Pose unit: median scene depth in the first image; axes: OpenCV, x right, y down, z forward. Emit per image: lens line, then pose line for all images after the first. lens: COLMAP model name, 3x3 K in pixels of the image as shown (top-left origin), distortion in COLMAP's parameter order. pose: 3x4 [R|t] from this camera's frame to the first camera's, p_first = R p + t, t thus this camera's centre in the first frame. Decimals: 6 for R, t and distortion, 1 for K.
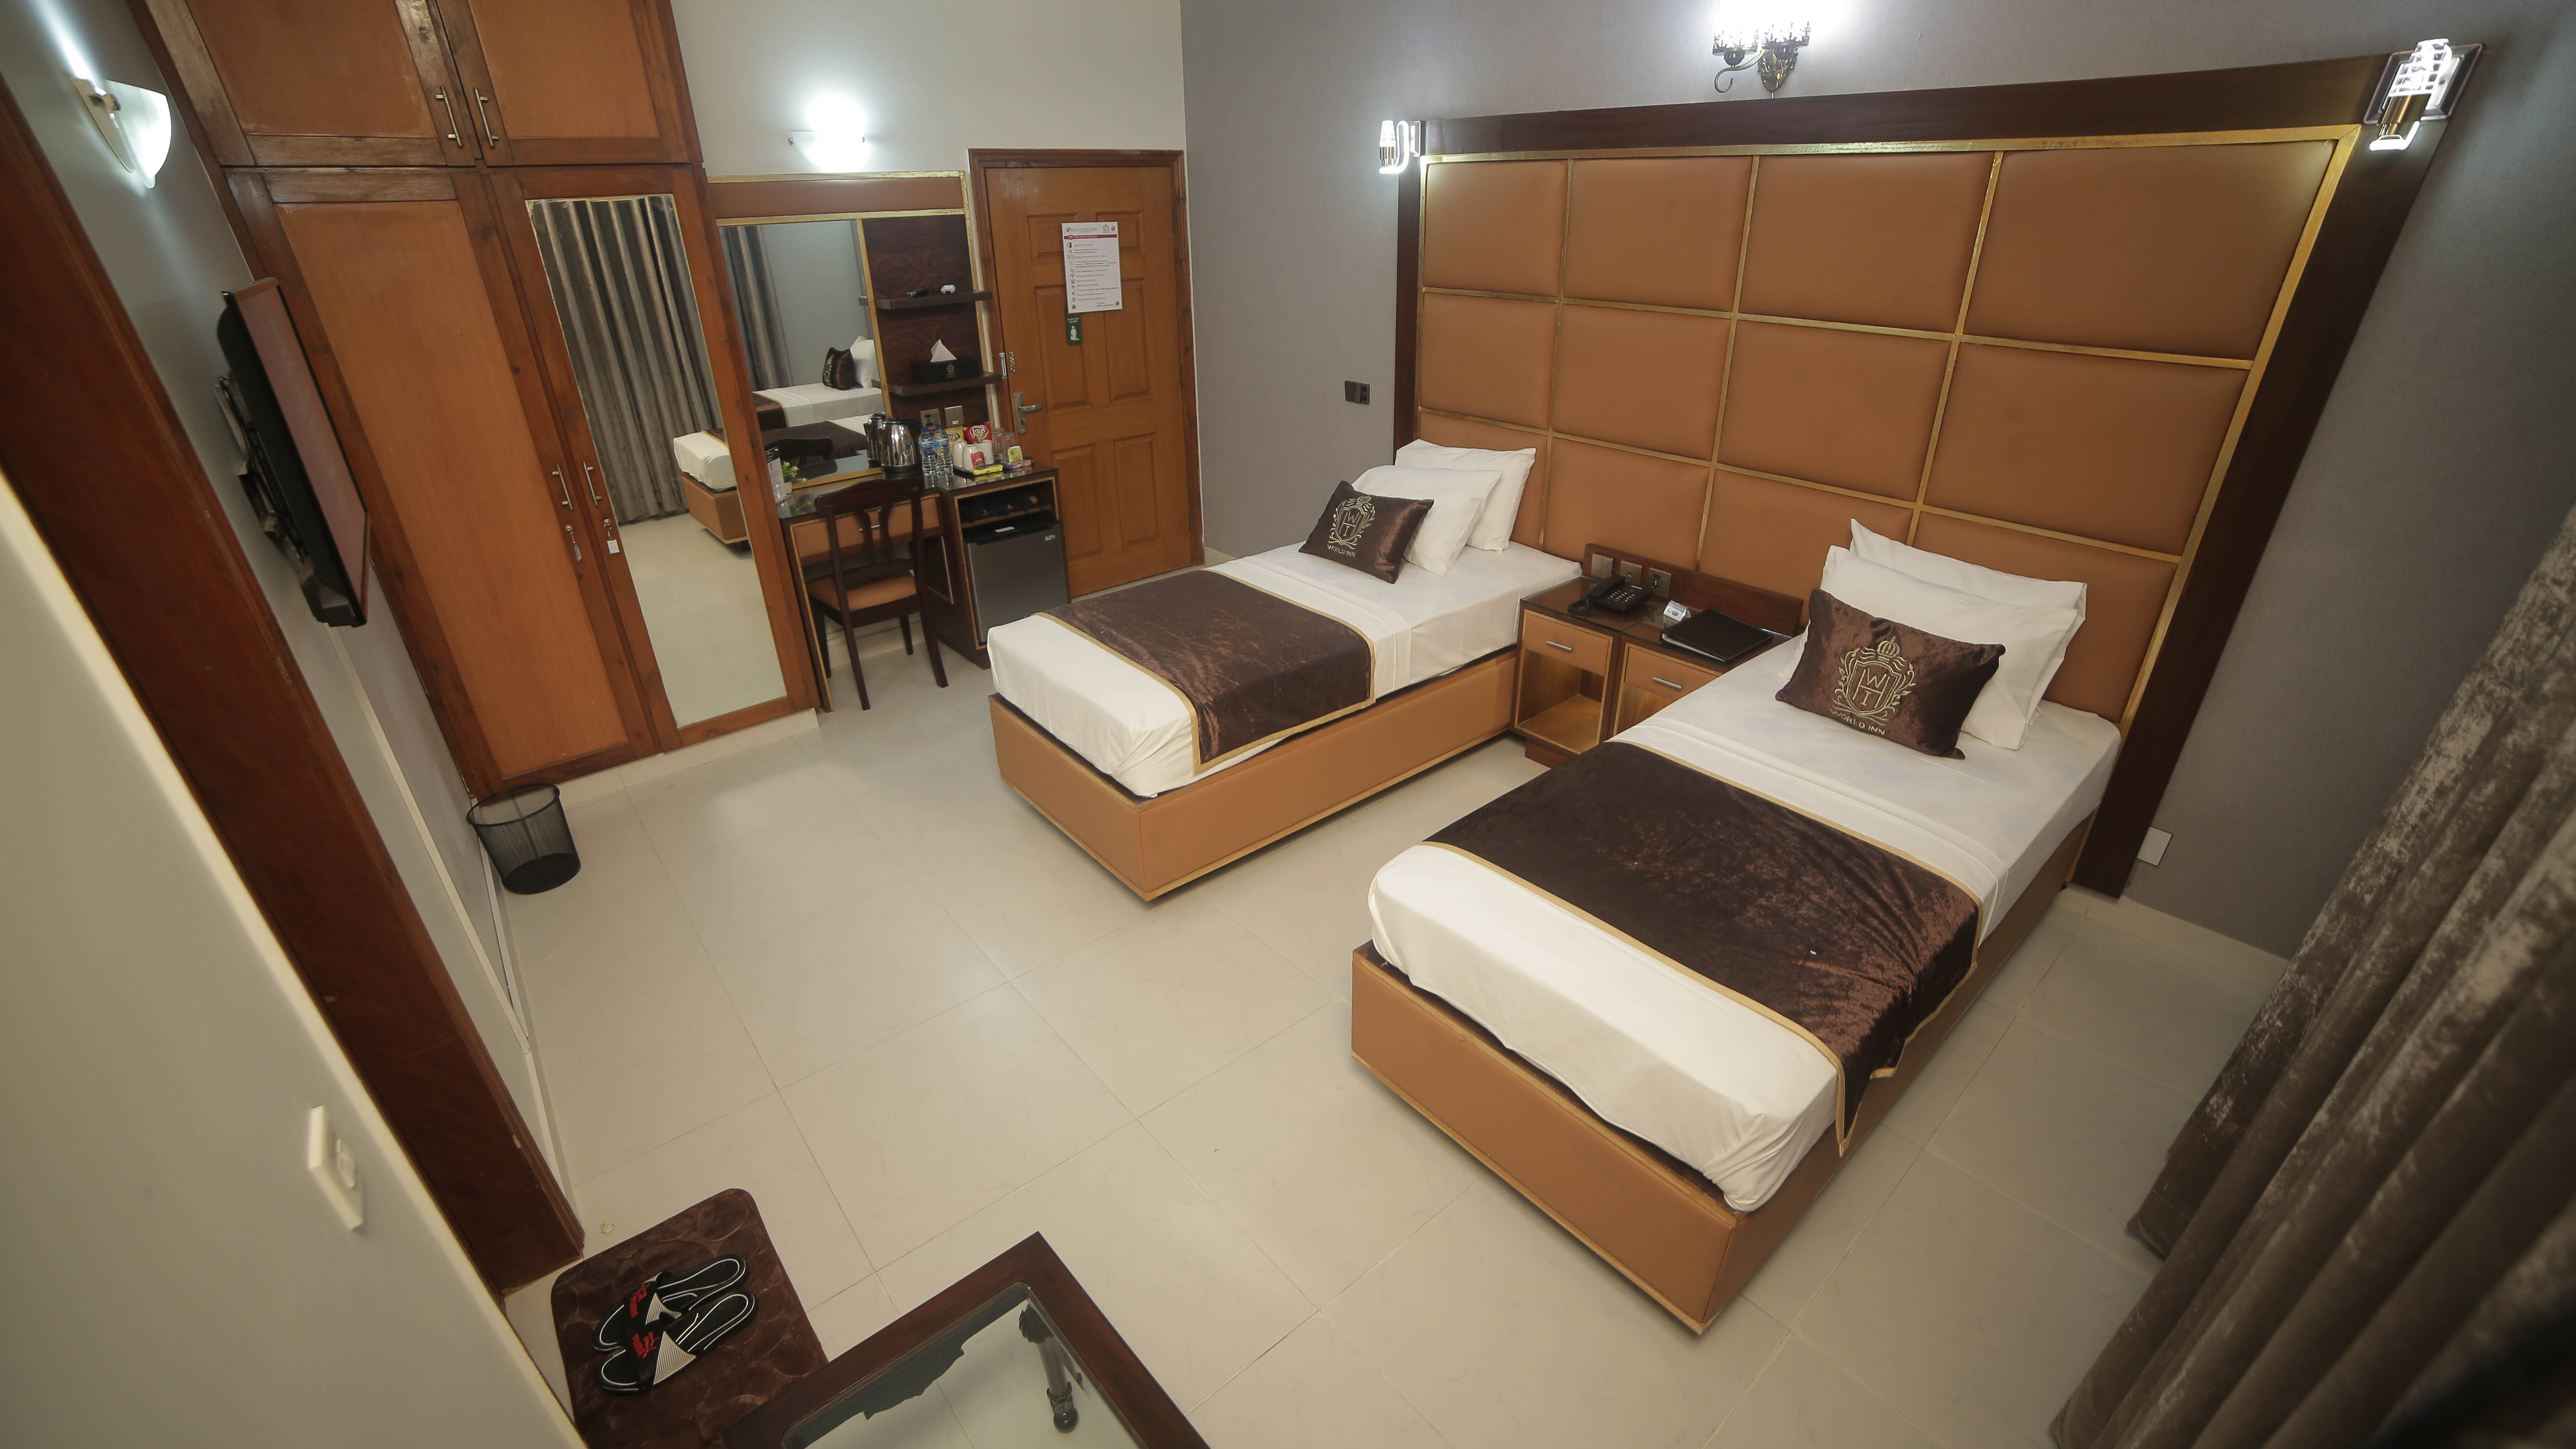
lens RADIAL K [[1050.1, 0, 1274.3], [0, 1050.1, 735.1], [0, 0, 1]] dist [-0.087027, 0.030585]
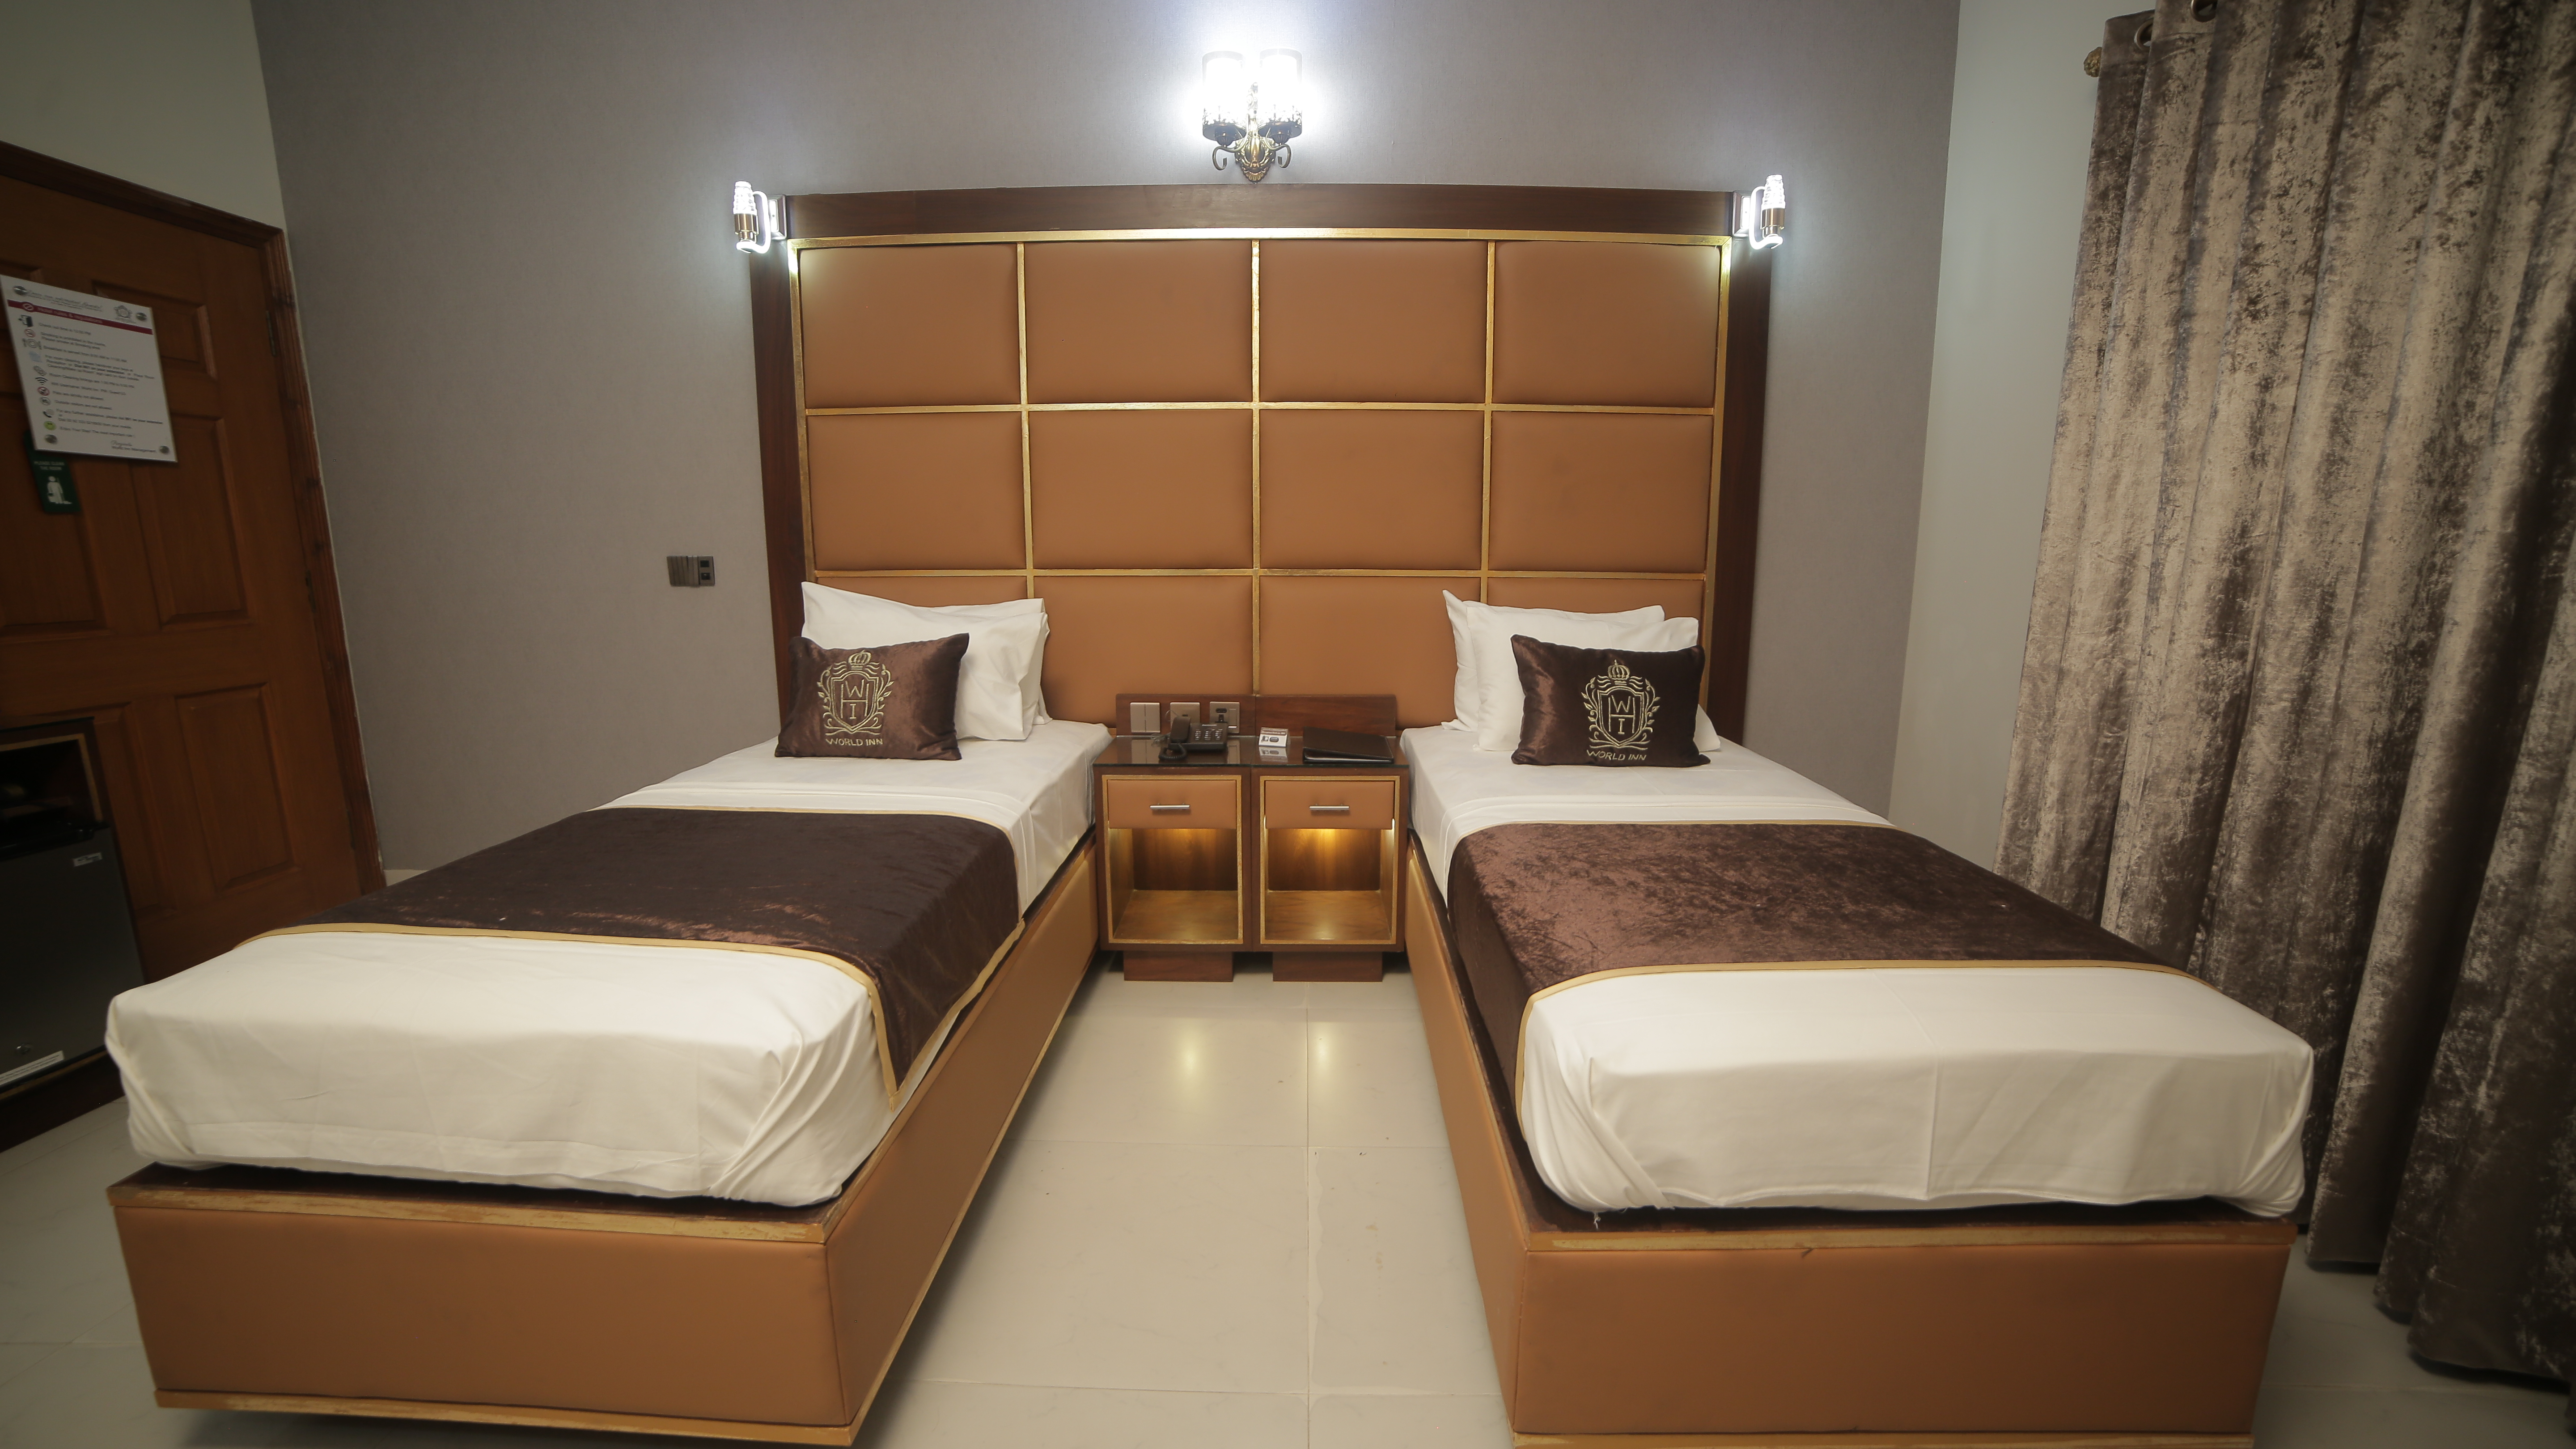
lens RADIAL K [[1050.1, 0, 1274.3], [0, 1050.1, 735.1], [0, 0, 1]] dist [-0.087027, 0.030585]
pose [[0.664067, -0.122992, 0.737487, -0.216370], [0.333613, 0.931483, -0.145055, 0.002109], [-0.669116, 0.342362, 0.659600, 0.396217]]
